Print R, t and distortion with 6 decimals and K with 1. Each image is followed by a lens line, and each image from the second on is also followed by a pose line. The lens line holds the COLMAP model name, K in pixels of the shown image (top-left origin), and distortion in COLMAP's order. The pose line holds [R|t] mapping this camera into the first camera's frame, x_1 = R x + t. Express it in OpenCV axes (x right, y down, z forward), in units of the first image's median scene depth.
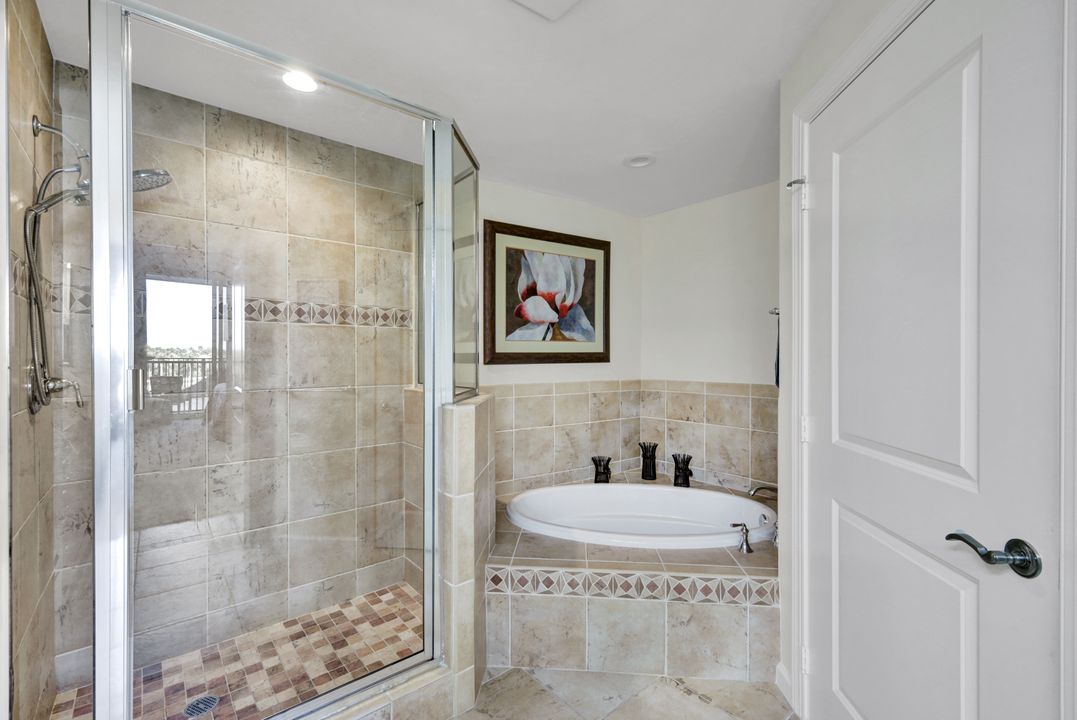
lens RADIAL K [[473.0, 0, 536.8], [0, 473.0, 357.7], [0, 0, 1]] dist [0.002052, 0.000166]
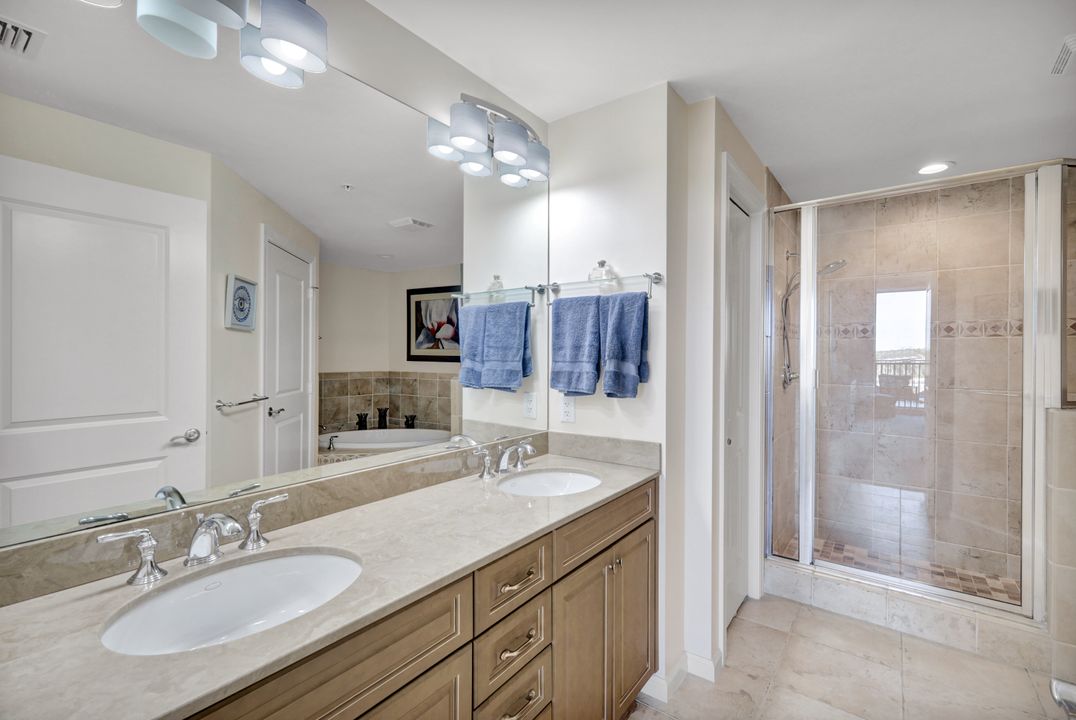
lens RADIAL K [[472.6, 0, 536.3], [0, 472.6, 357.7], [0, 0, 1]] dist [0.002052, 0.000166]
pose [[0.230205, 0.008370, -0.973106, 0.505527], [-0.007902, 0.999946, 0.006732, -0.019292], [0.973110, 0.006140, 0.230259, -0.393430]]
